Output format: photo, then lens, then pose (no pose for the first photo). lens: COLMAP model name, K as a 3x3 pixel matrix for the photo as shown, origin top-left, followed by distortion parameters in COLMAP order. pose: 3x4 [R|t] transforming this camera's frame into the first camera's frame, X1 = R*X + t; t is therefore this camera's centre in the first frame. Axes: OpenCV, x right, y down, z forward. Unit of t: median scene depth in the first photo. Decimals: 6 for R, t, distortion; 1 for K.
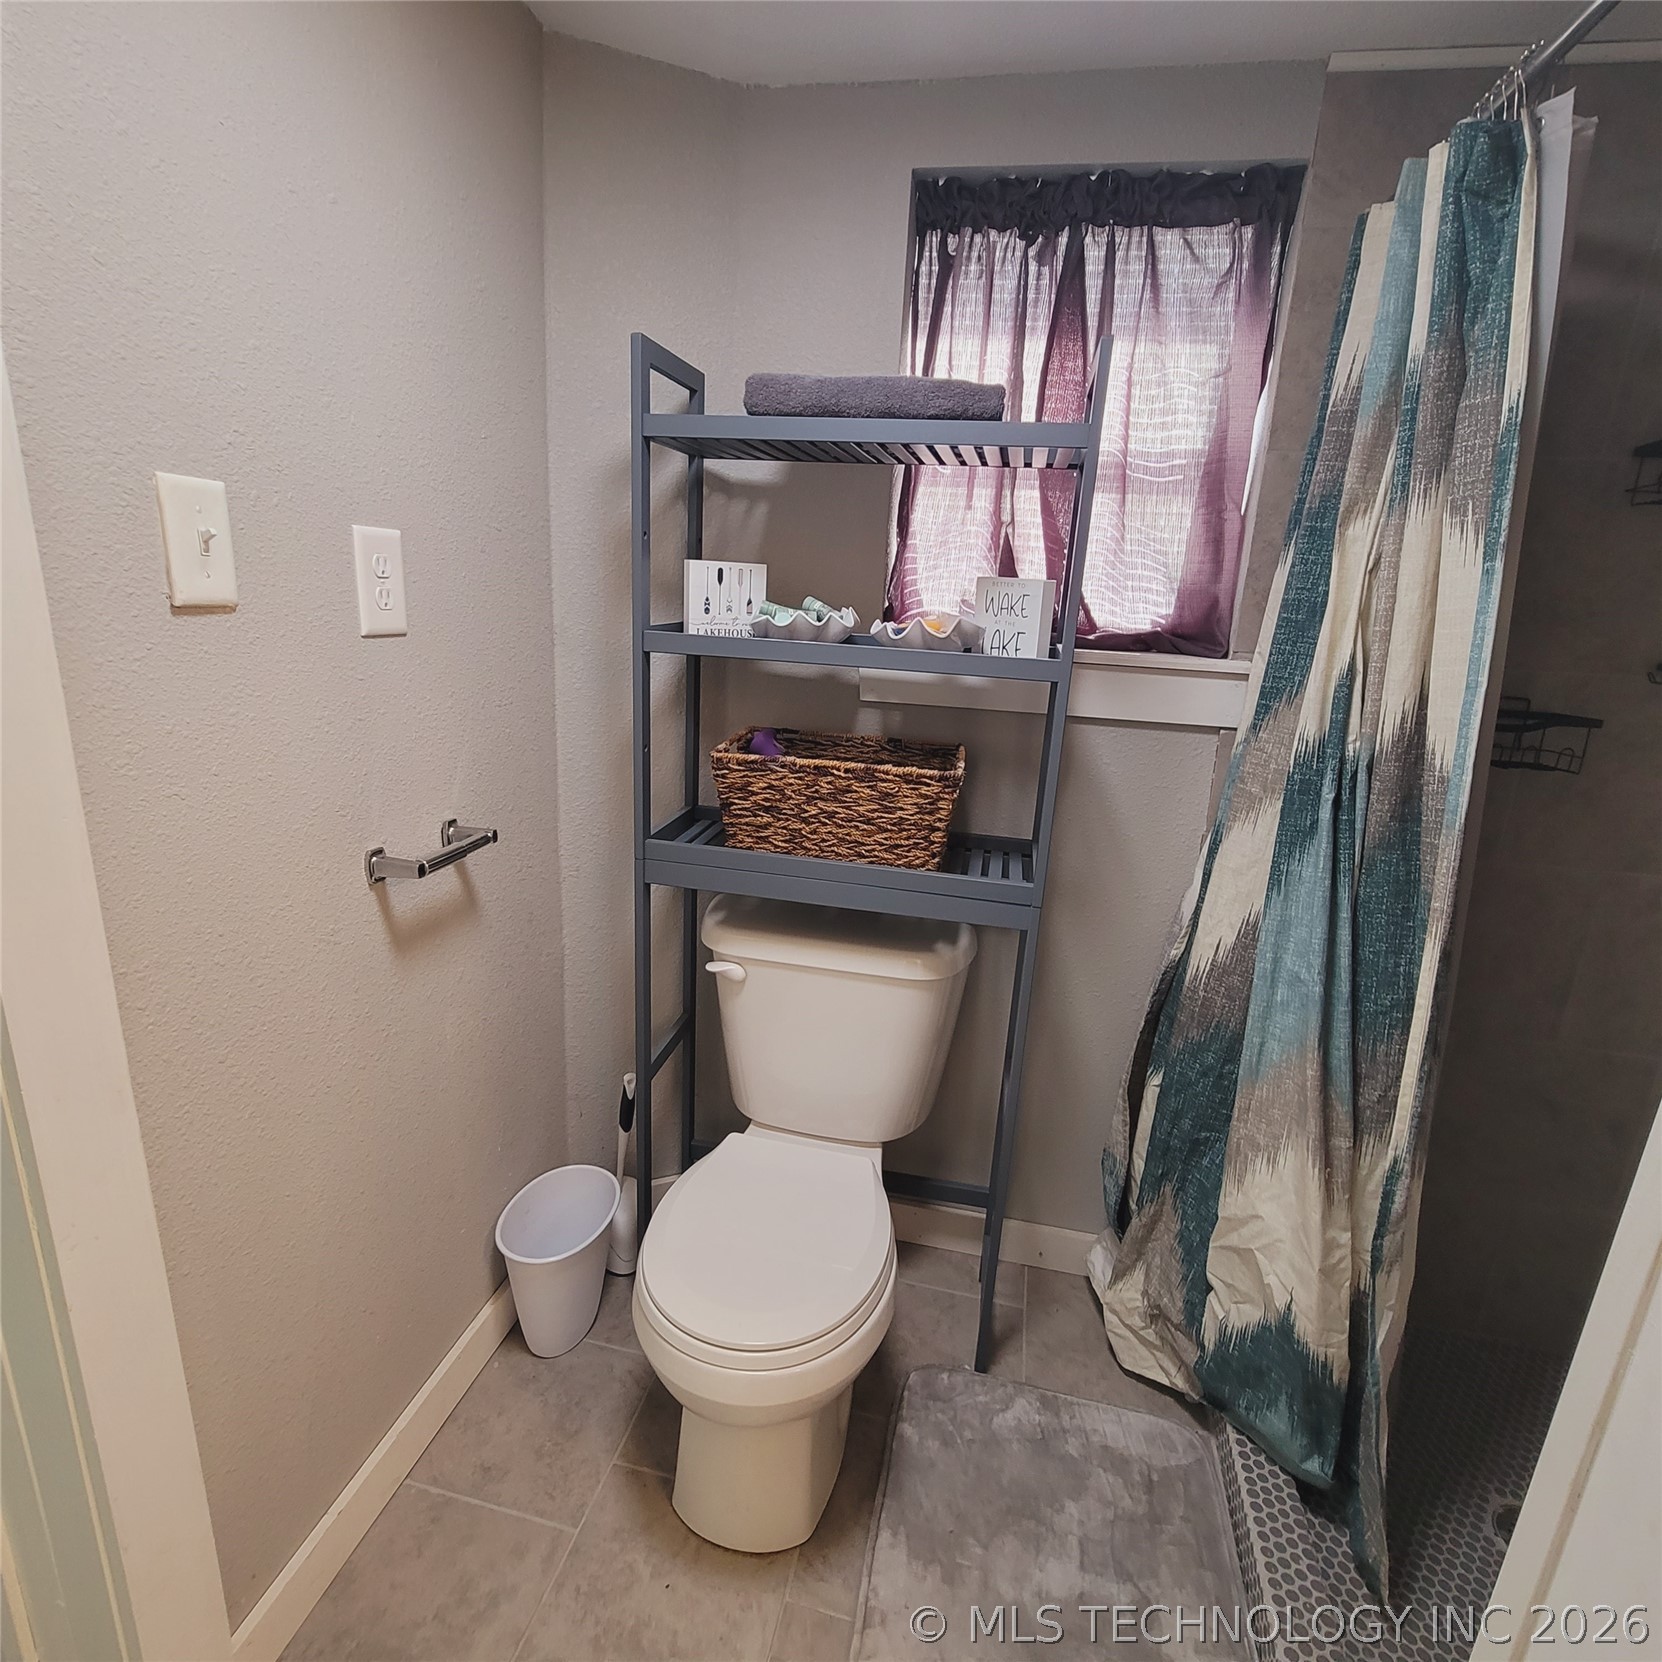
lens RADIAL K [[902.5, 0, 824.5], [0, 902.5, 834.8], [0, 0, 1]] dist [-0.006356, 0.000939]
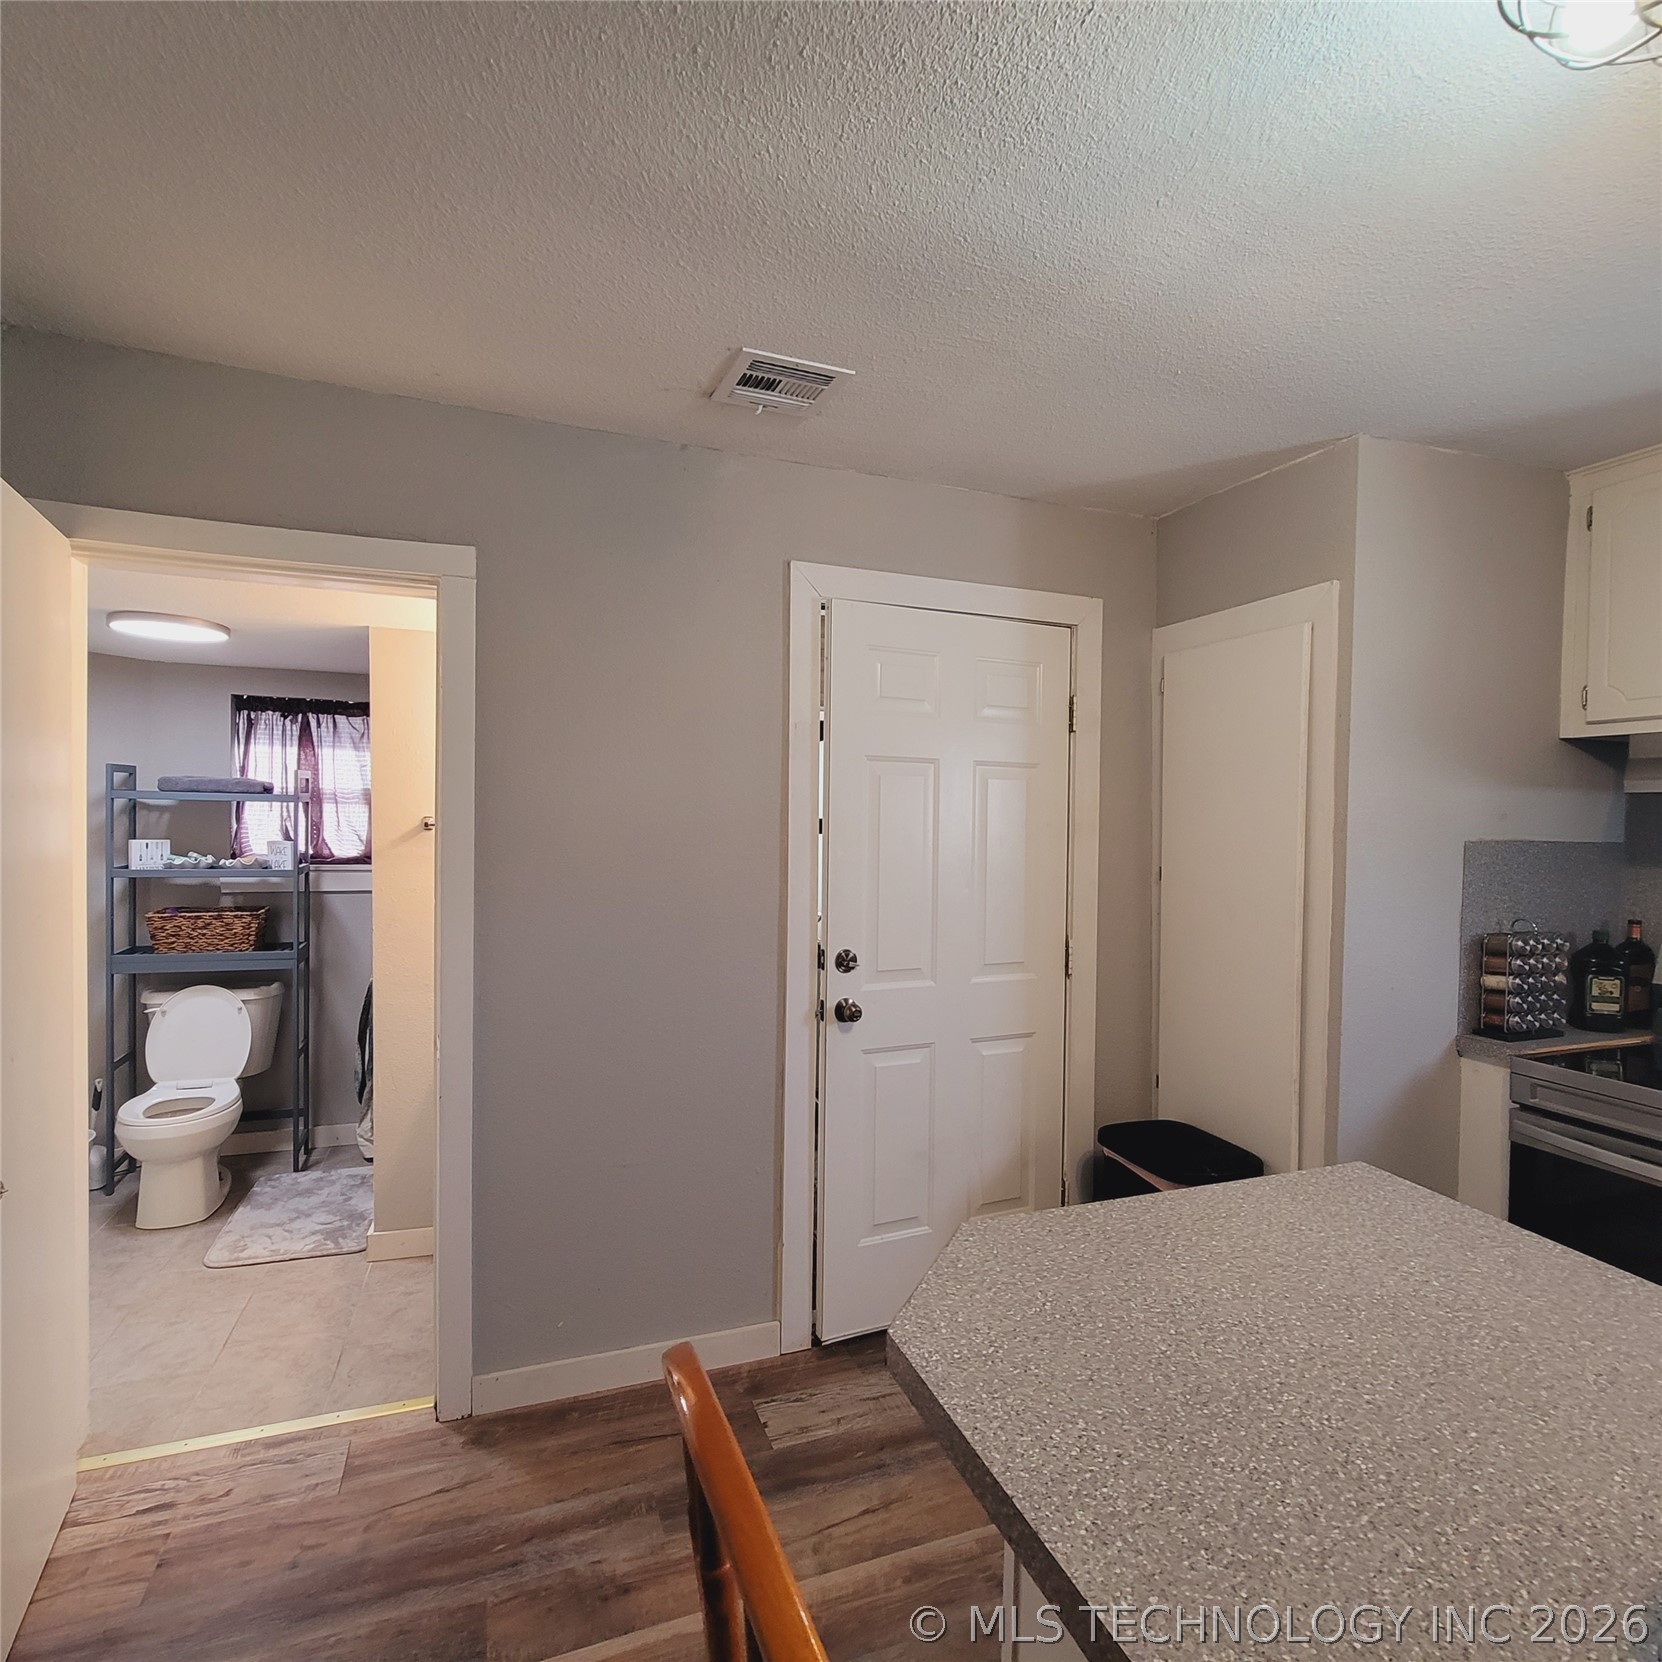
lens RADIAL K [[902.5, 0, 824.5], [0, 902.5, 834.8], [0, 0, 1]] dist [-0.006356, 0.000939]
pose [[0.844503, -0.046348, 0.533541, 0.136240], [0.163679, 0.970916, -0.174733, 0.411056], [-0.509925, 0.234892, 0.827528, -1.956757]]
